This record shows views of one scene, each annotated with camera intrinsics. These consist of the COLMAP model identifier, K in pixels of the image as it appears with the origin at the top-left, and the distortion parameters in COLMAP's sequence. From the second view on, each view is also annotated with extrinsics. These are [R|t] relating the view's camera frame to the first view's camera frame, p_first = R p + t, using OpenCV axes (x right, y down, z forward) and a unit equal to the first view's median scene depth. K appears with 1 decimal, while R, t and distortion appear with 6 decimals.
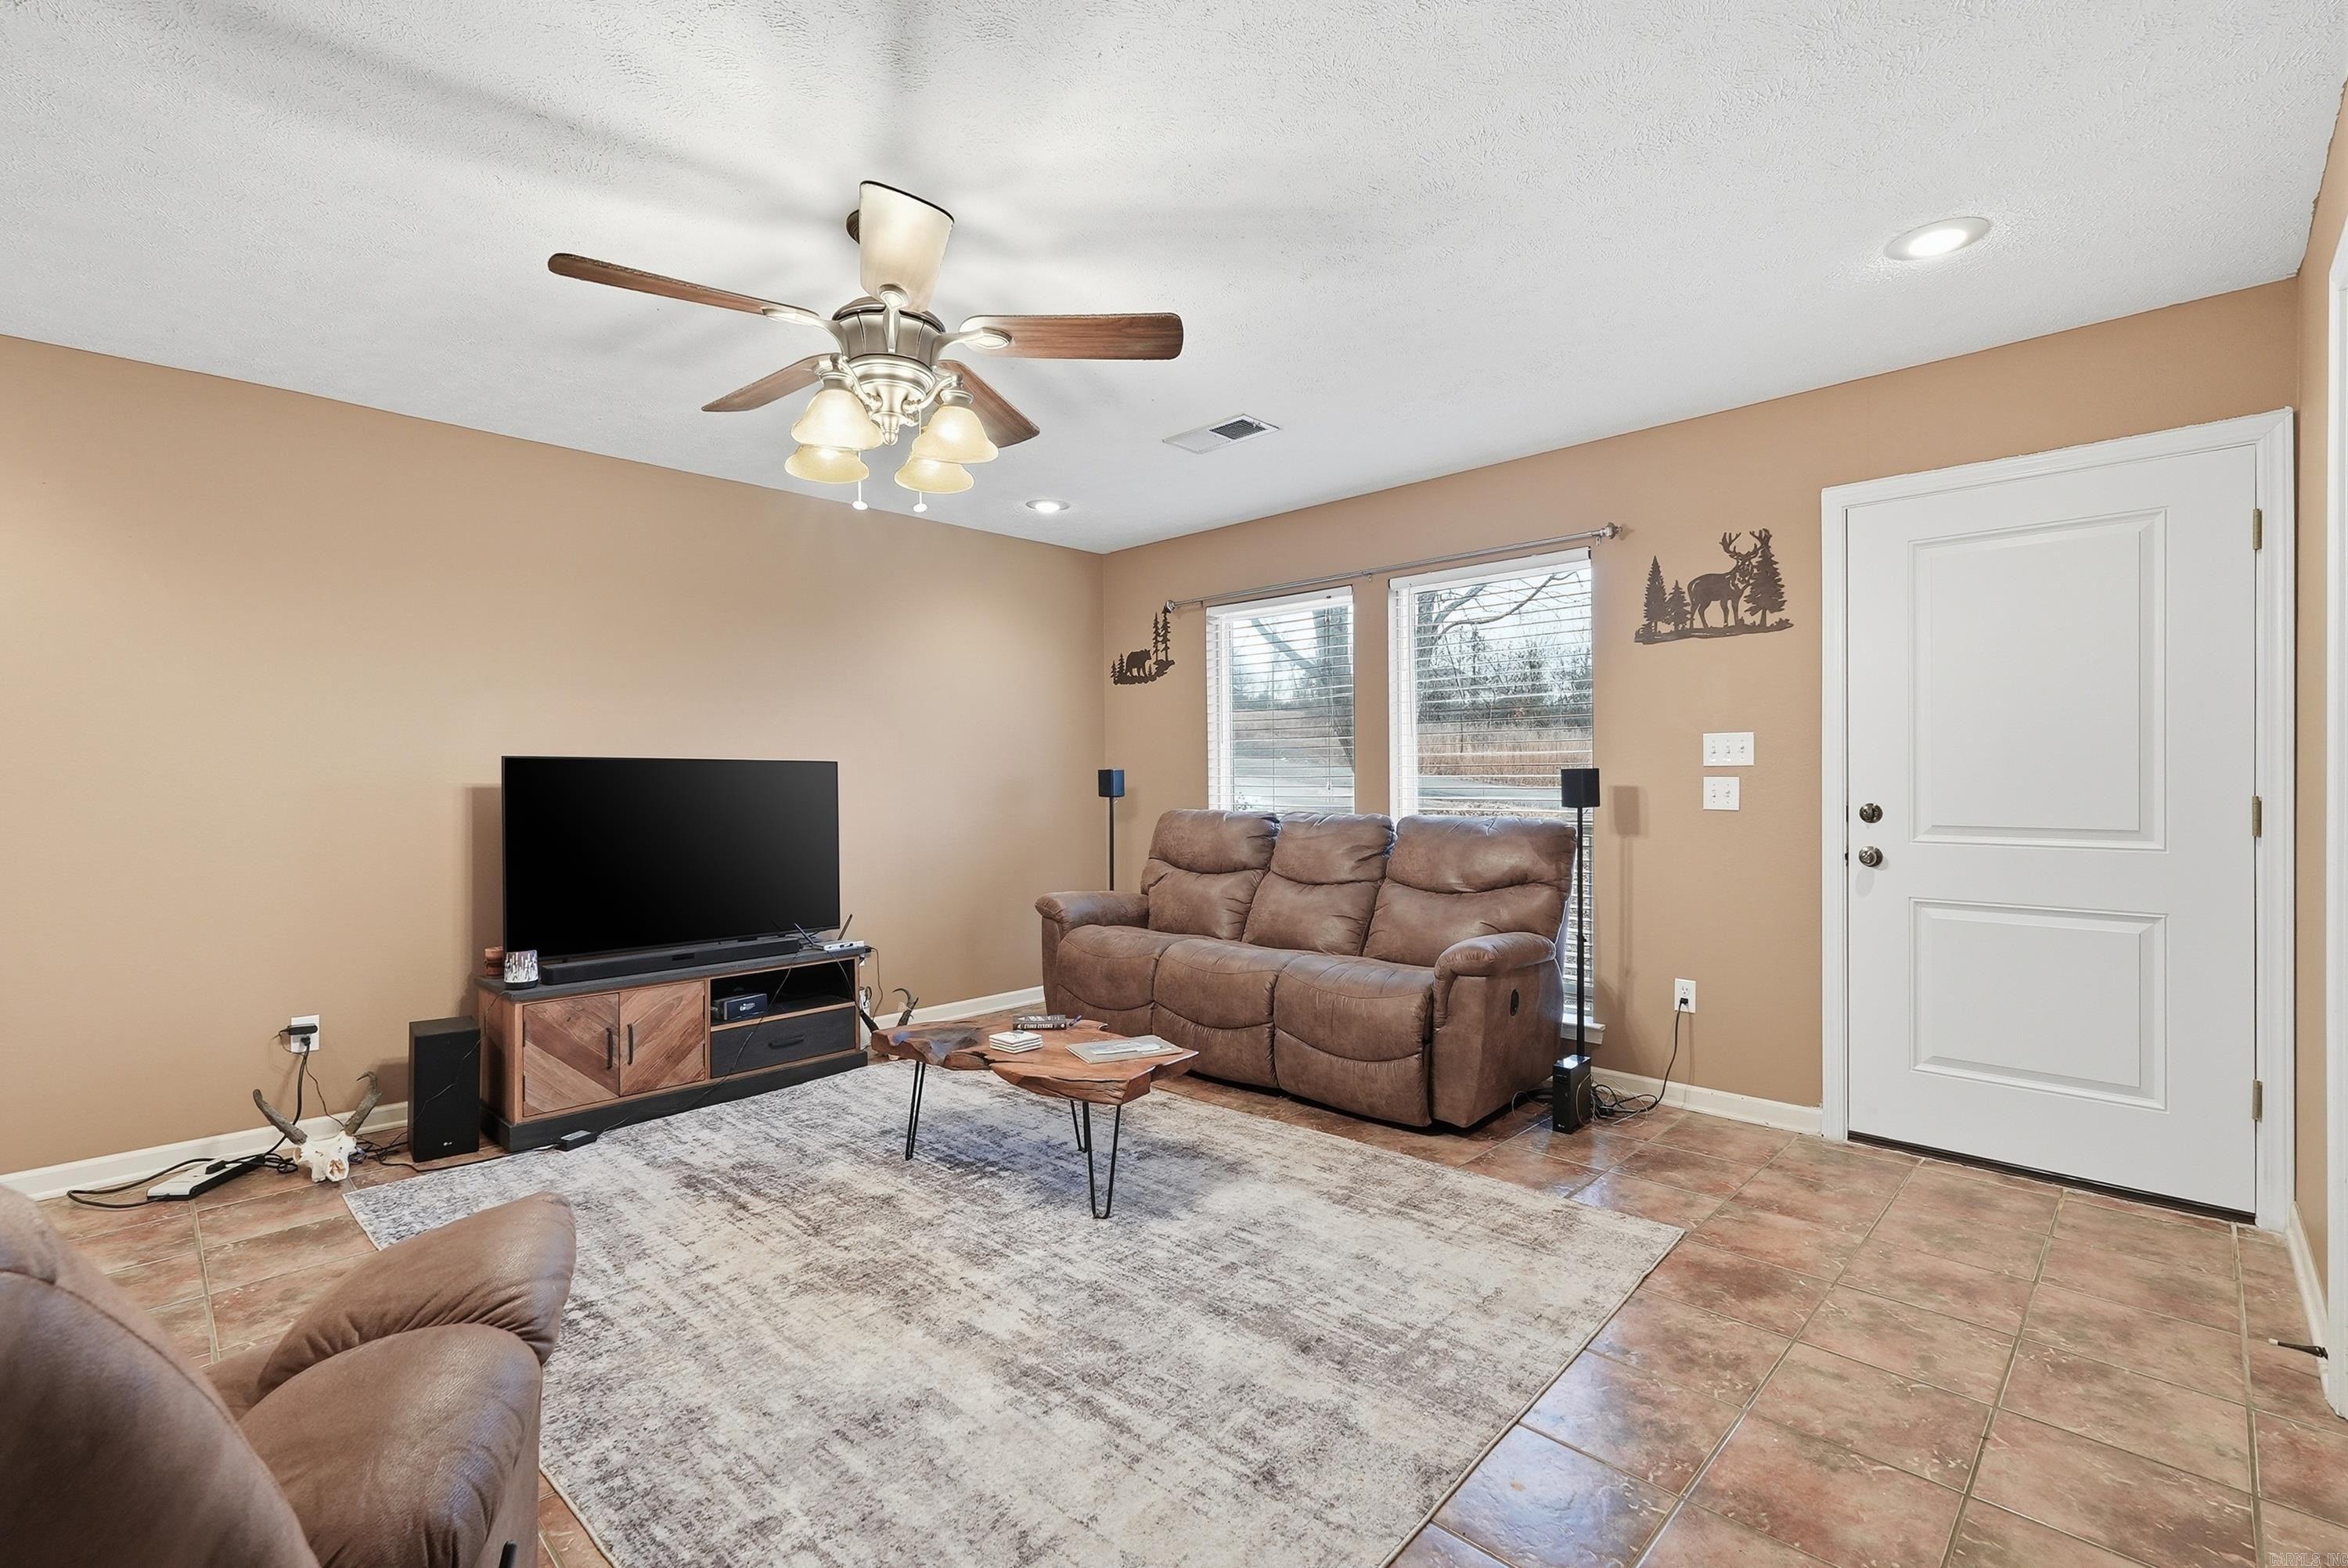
lens RADIAL K [[1048.1, 0, 1170.0], [0, 1048.1, 776.8], [0, 0, 1]] dist [-0.012482, 0.006874]
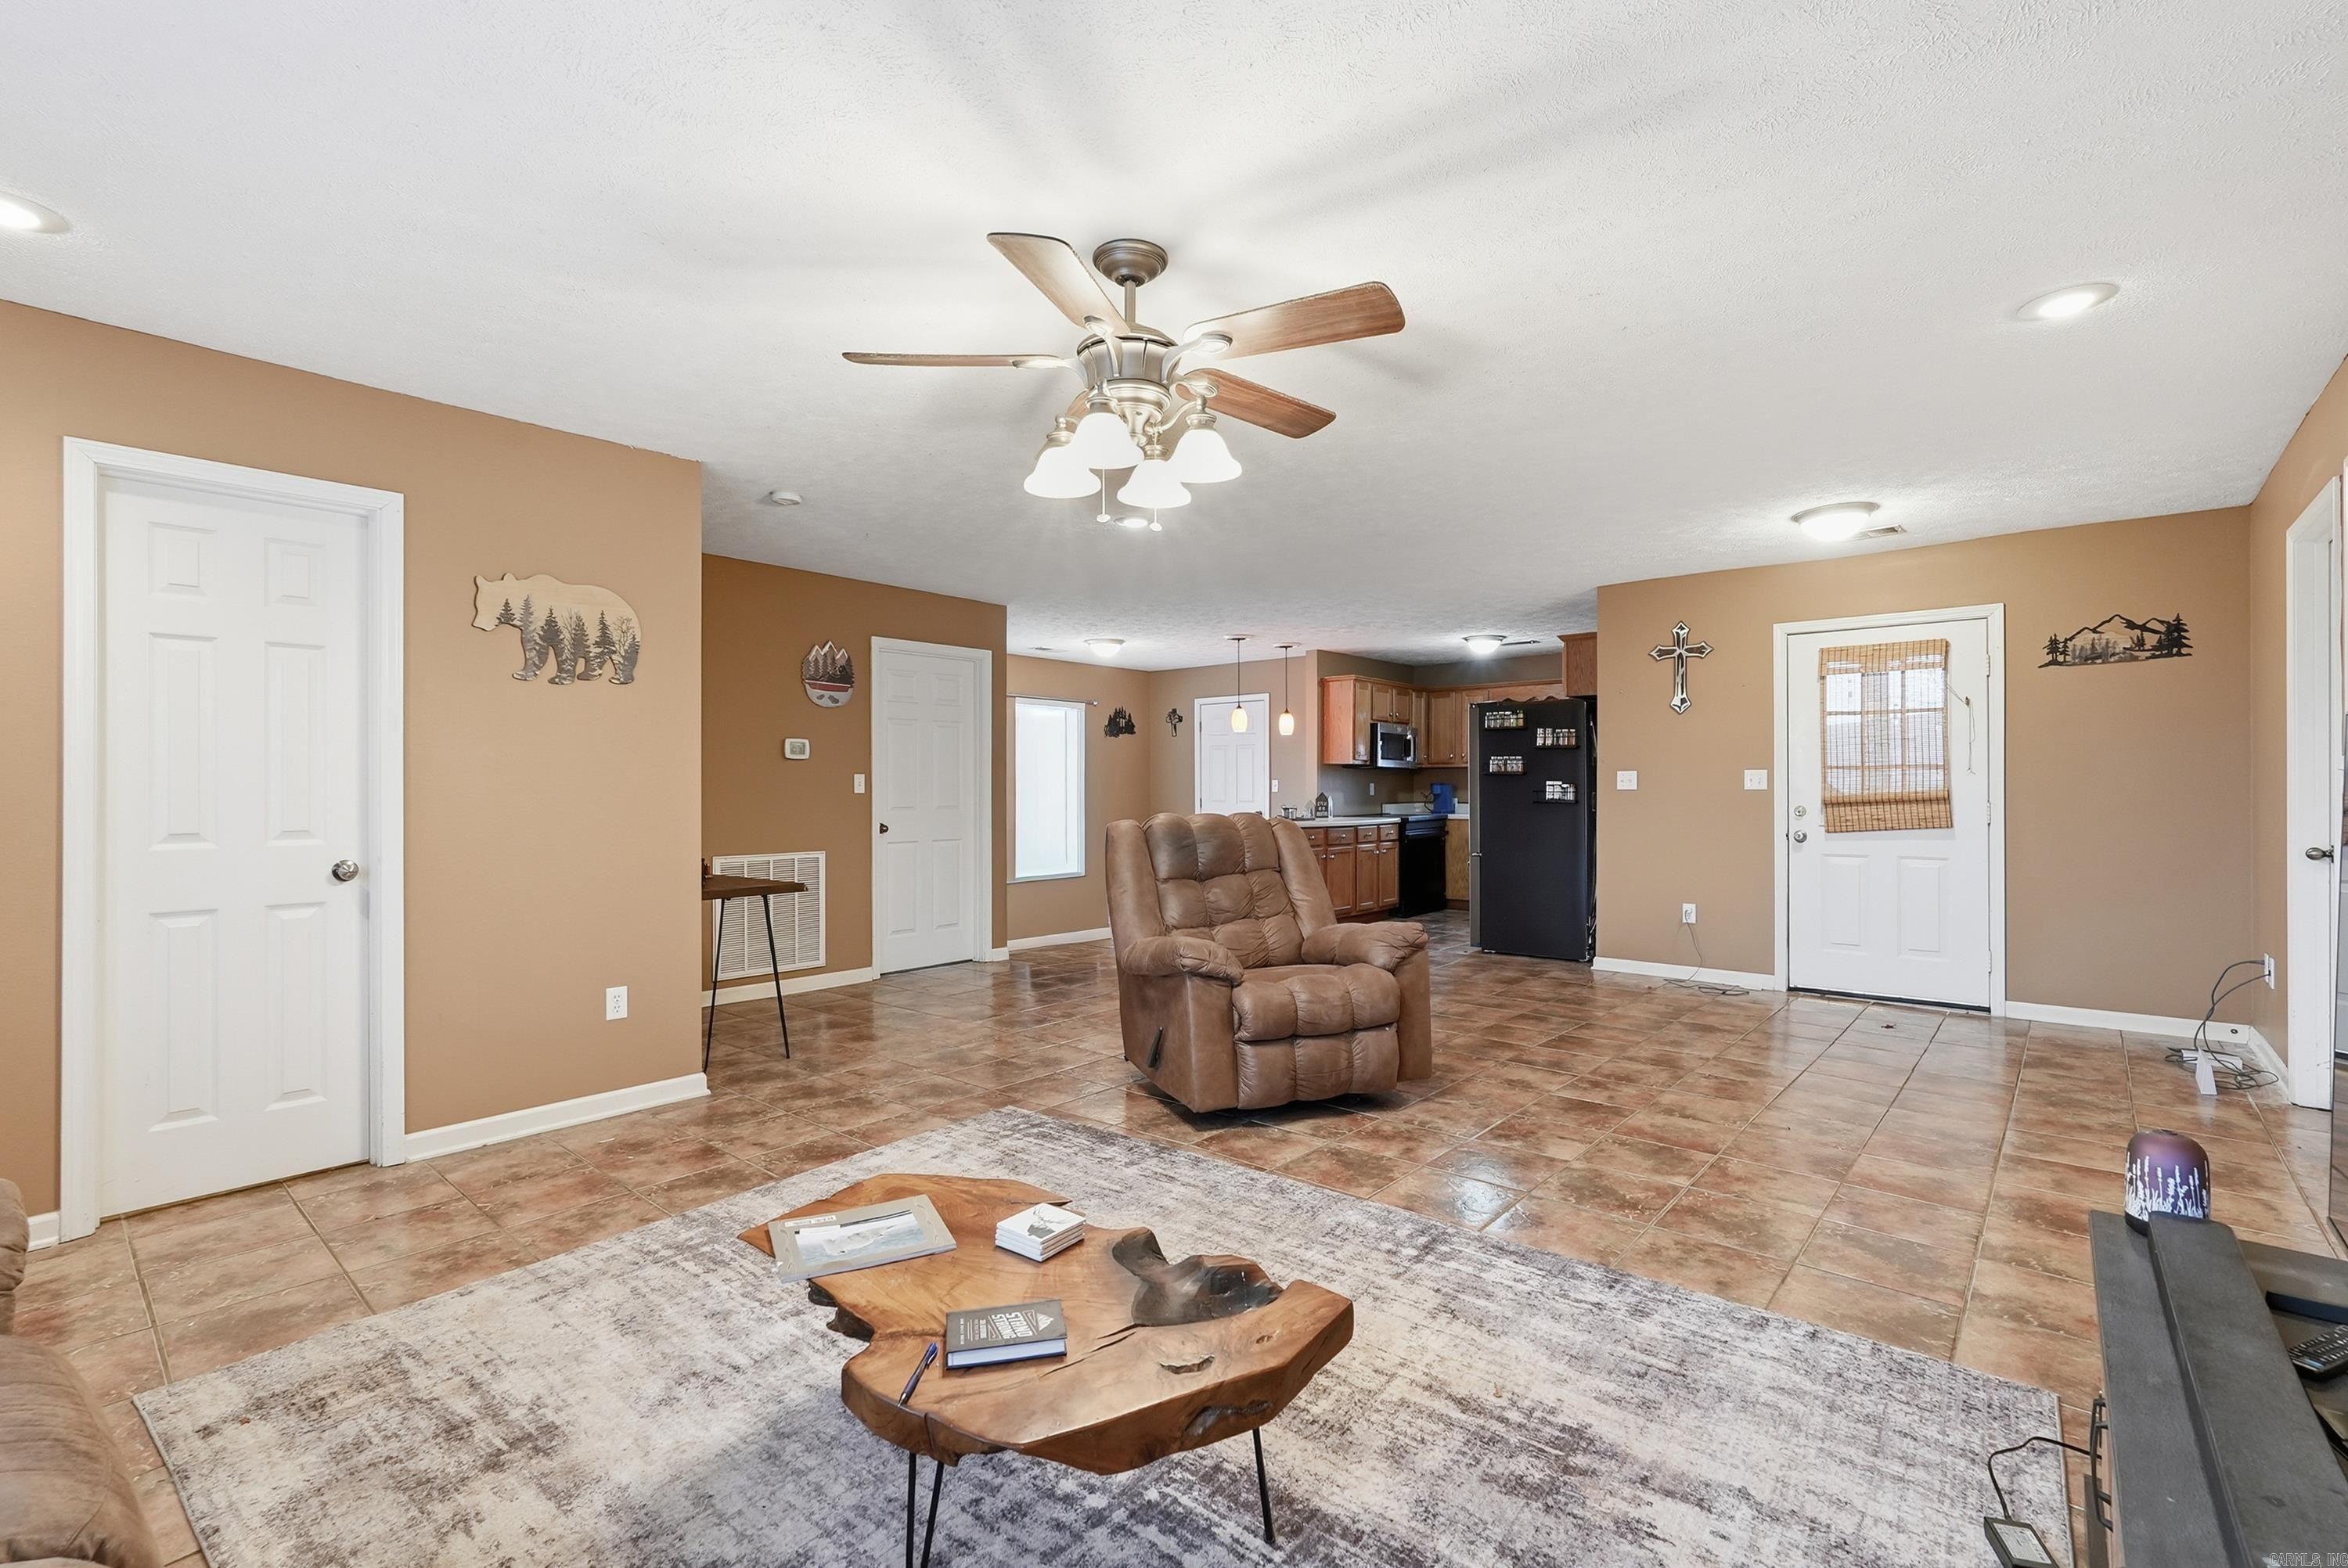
lens RADIAL K [[1048.1, 0, 1185.7], [0, 1048.1, 777.8], [0, 0, 1]] dist [-0.012482, 0.006874]
pose [[-0.997434, 0.010443, -0.070832, -0.159403], [0.010856, 0.999926, -0.005449, 0.001722], [0.070770, -0.006204, -0.997473, 1.351780]]
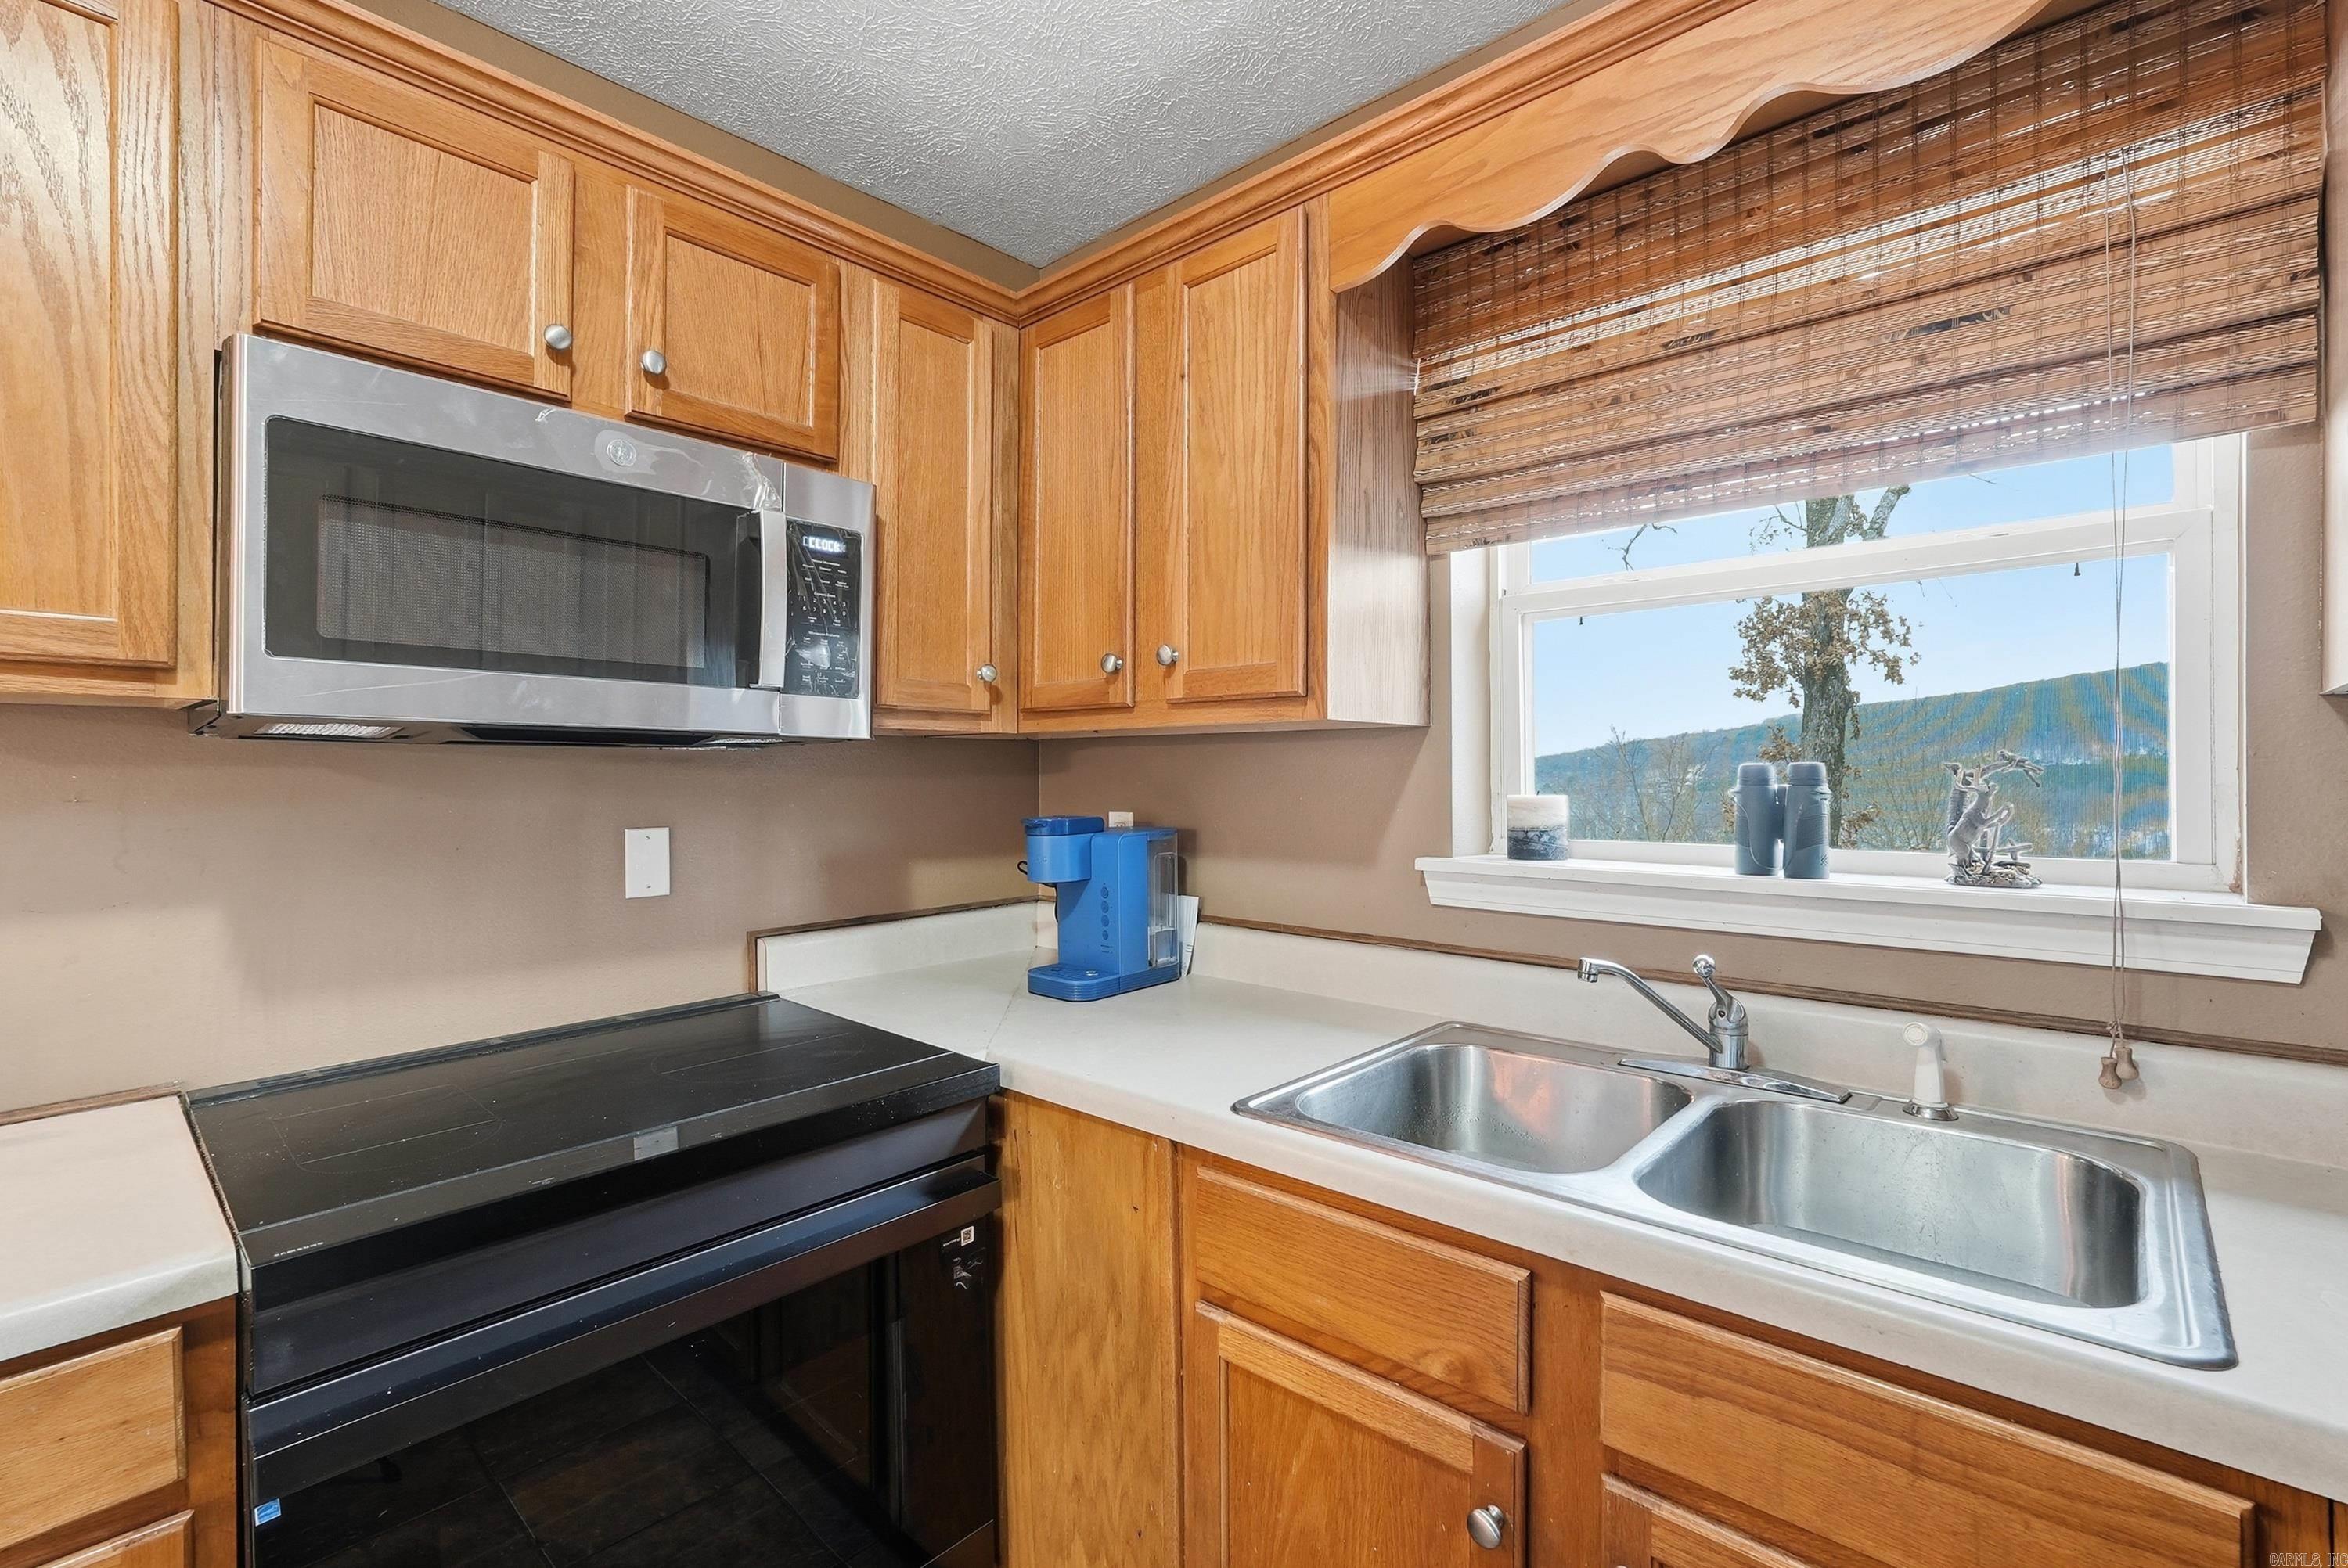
lens RADIAL K [[1048.1, 0, 1176.6], [0, 1048.1, 774.5], [0, 0, 1]] dist [-0.012482, 0.006874]
pose [[-0.999172, 0.016466, -0.037196, -1.104382], [0.016122, 0.999825, 0.009511, -0.018495], [0.037347, 0.008903, -0.999263, -0.992234]]
